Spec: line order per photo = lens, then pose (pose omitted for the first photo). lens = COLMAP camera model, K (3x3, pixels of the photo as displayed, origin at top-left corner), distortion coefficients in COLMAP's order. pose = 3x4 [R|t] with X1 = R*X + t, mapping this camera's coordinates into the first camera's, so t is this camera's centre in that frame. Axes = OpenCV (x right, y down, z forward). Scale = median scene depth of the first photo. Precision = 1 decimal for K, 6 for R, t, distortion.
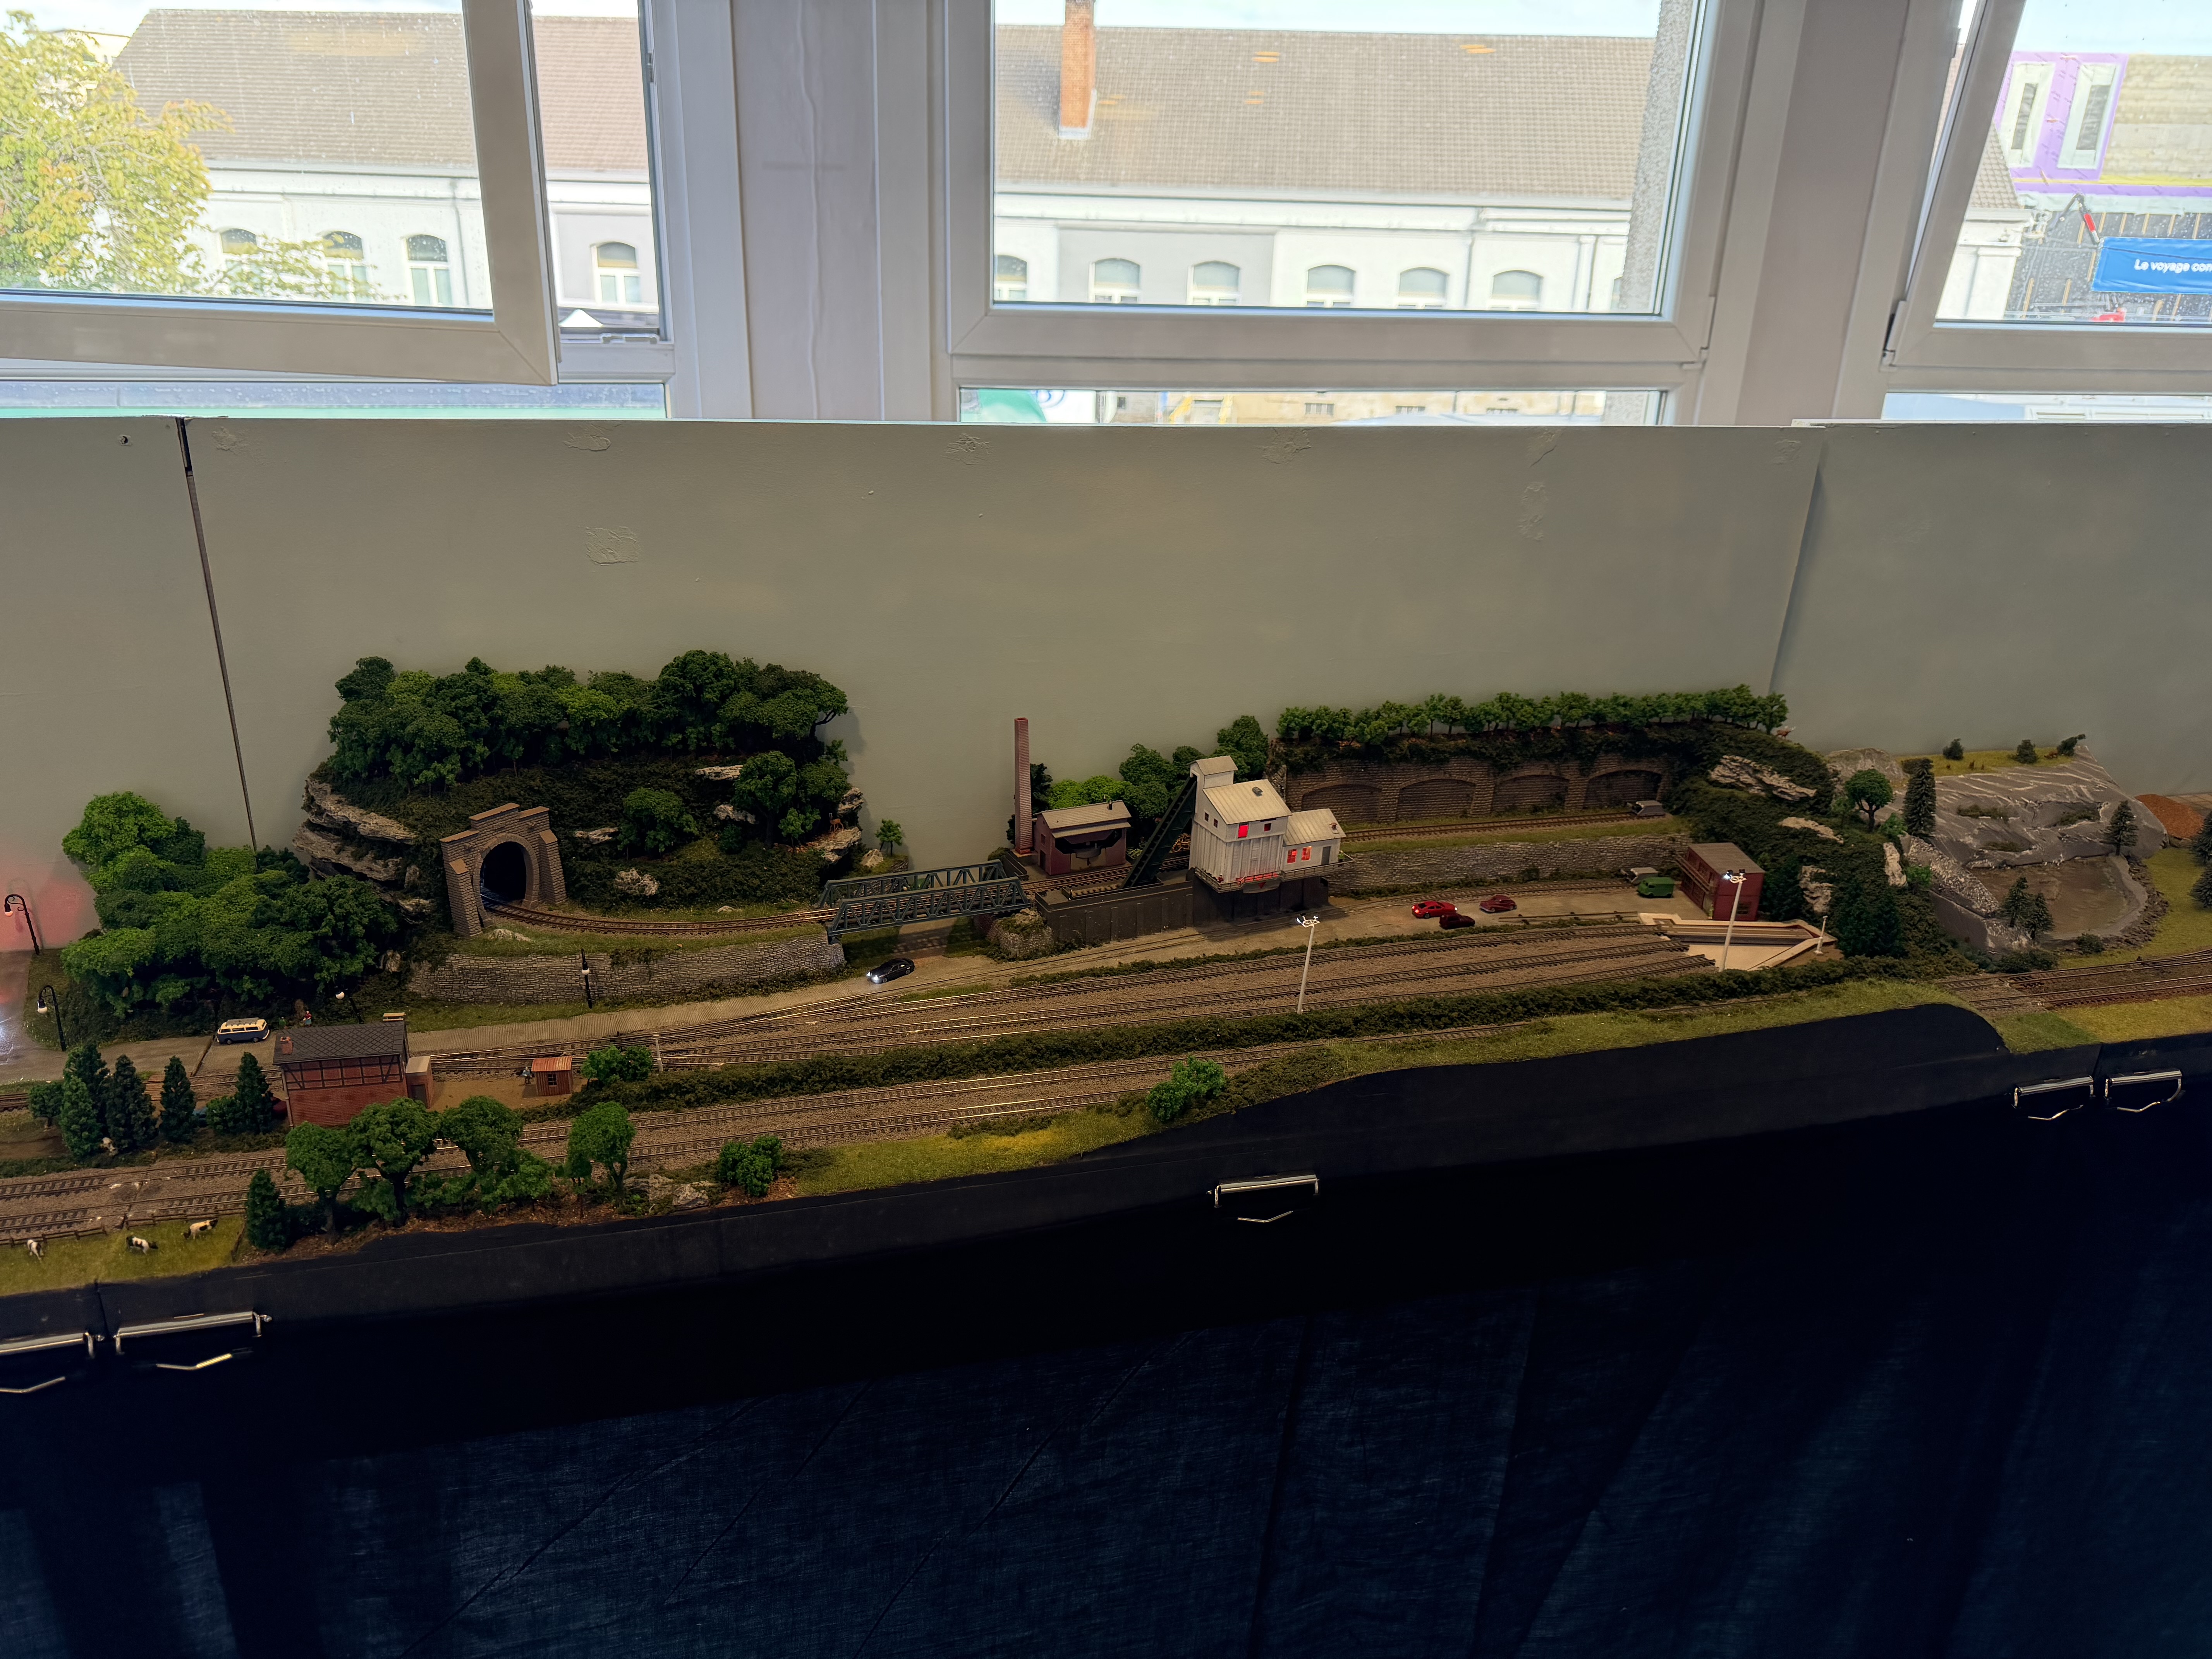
lens RADIAL K [[1591.3, 0, 1114.3], [0, 1591.3, 826.2], [0, 0, 1]] dist [0.031297, -0.039754]
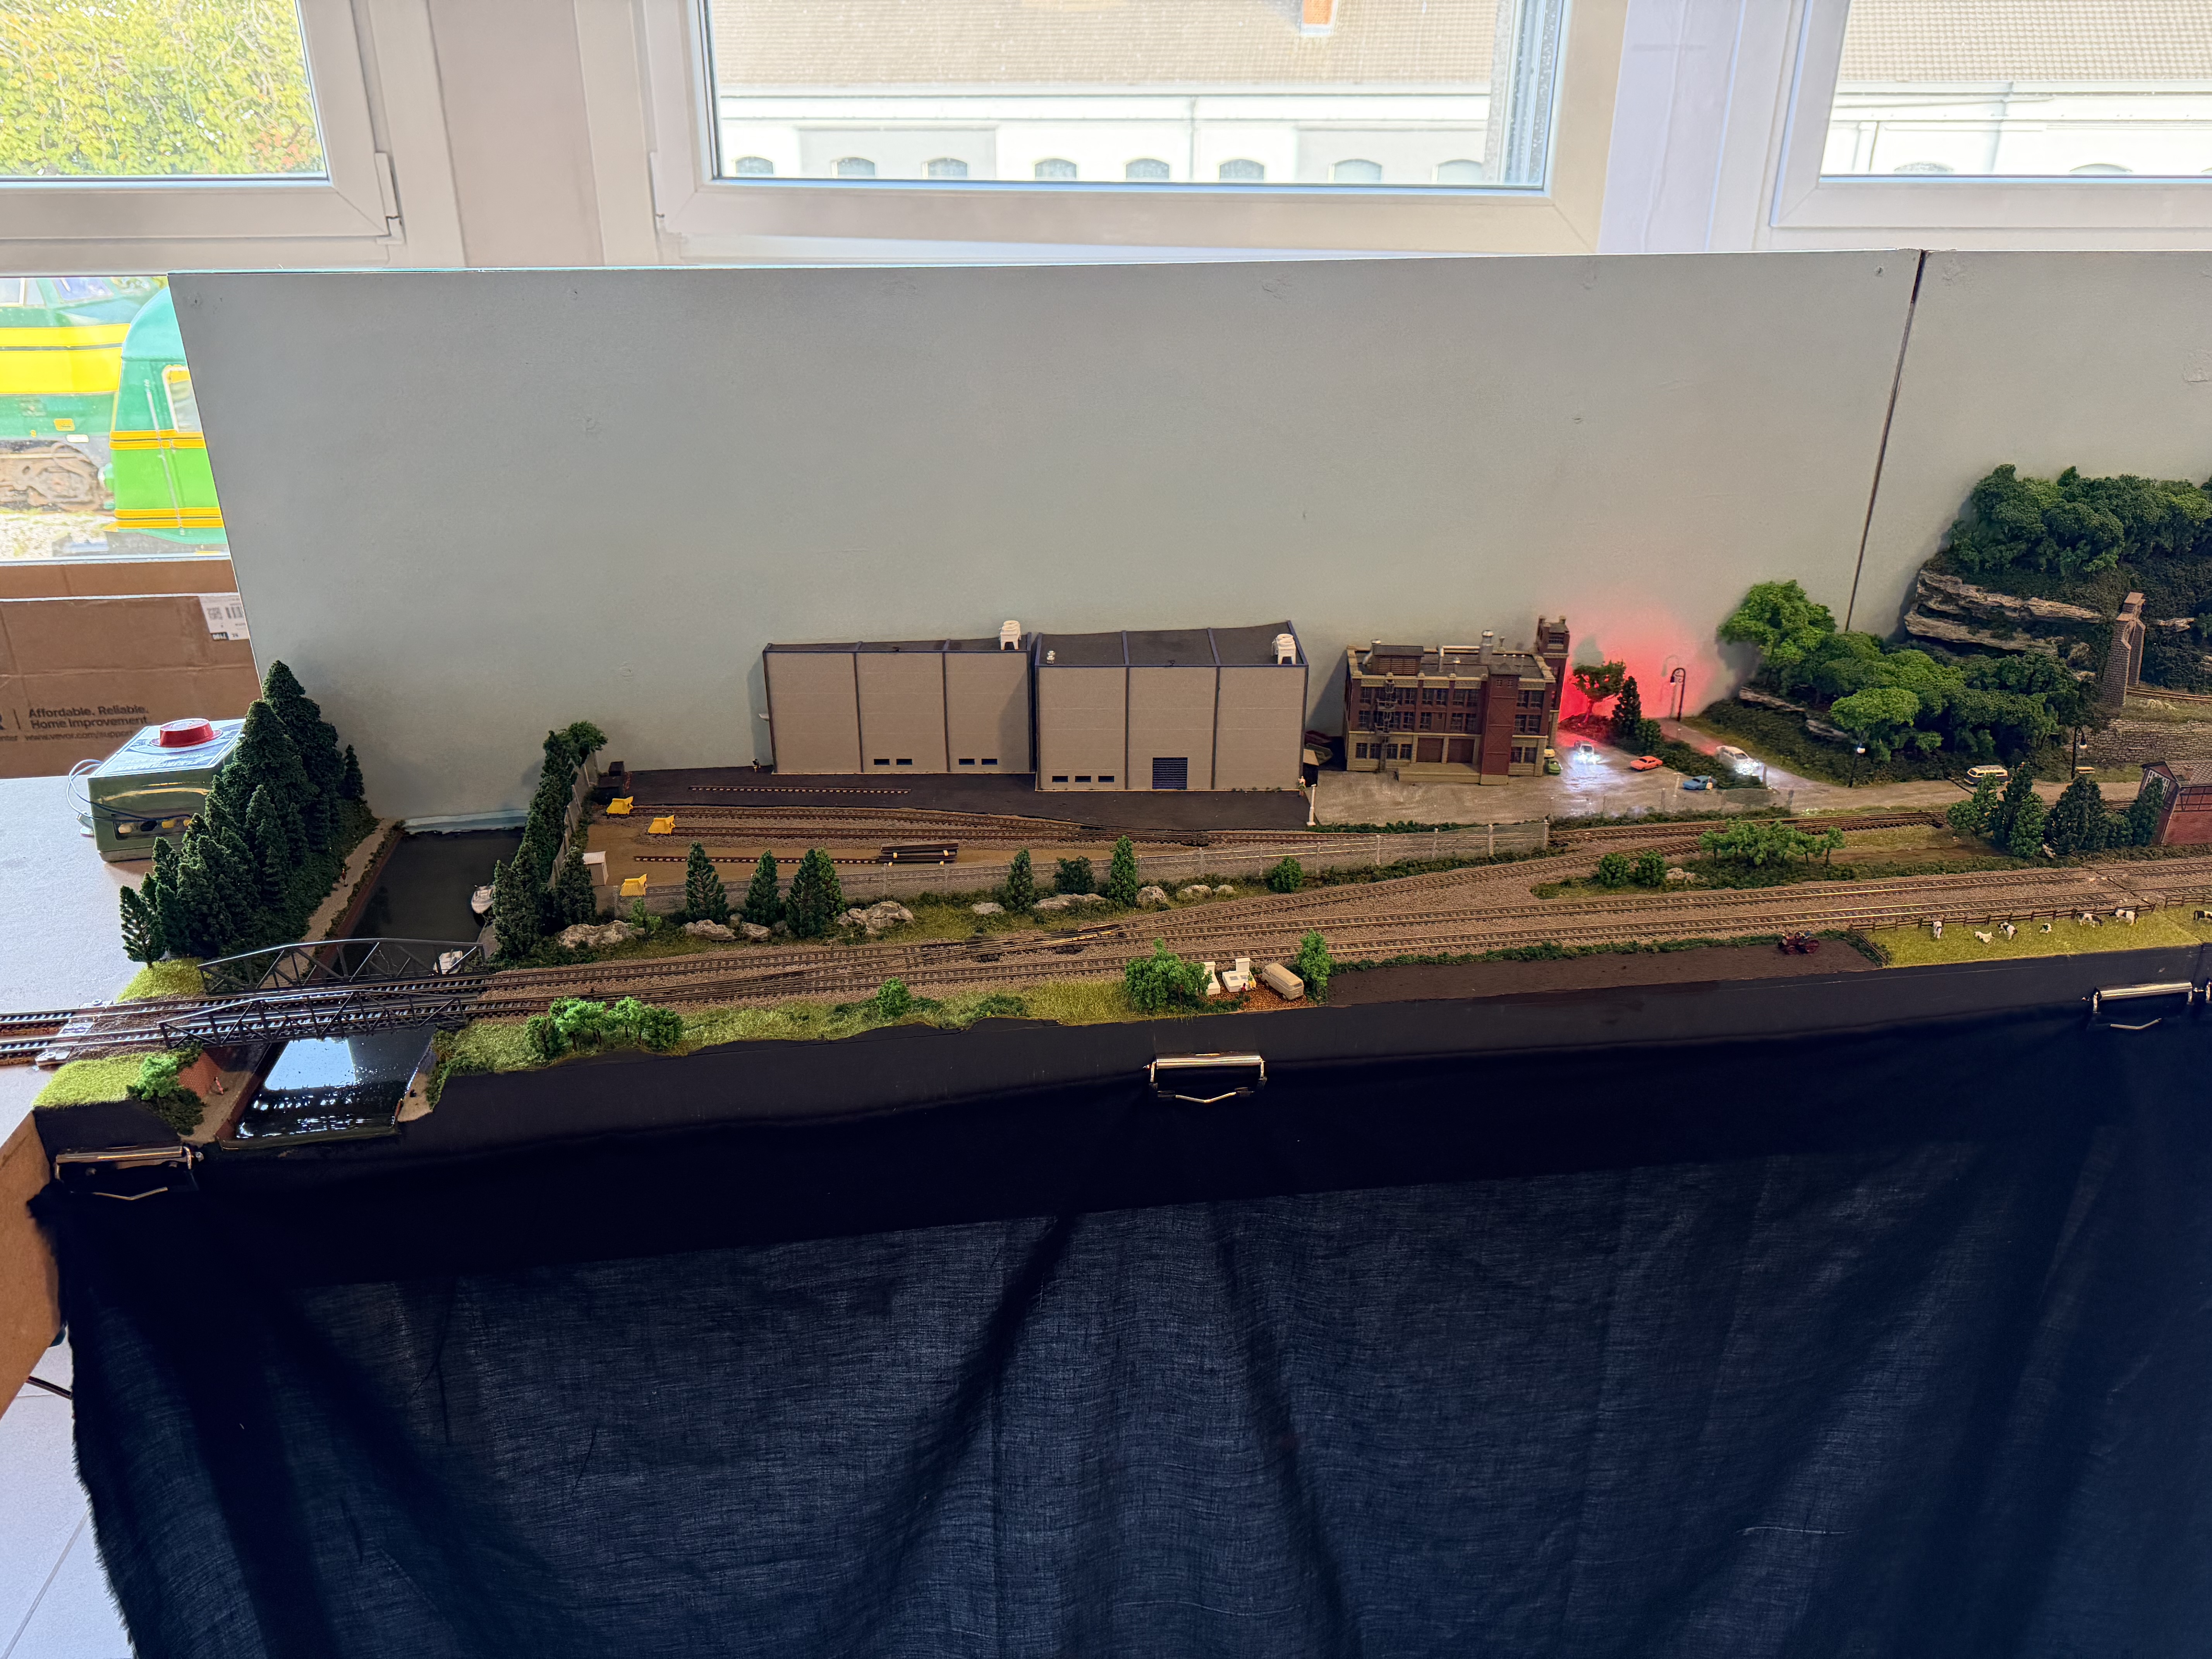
lens RADIAL K [[1591.3, 0, 1097.0], [0, 1591.3, 825.0], [0, 0, 1]] dist [0.031297, -0.039754]
pose [[0.992855, 0.022444, -0.117200, -0.967941], [-0.016596, 0.998579, 0.050632, 0.105402], [0.118170, -0.048325, 0.991817, -0.229769]]
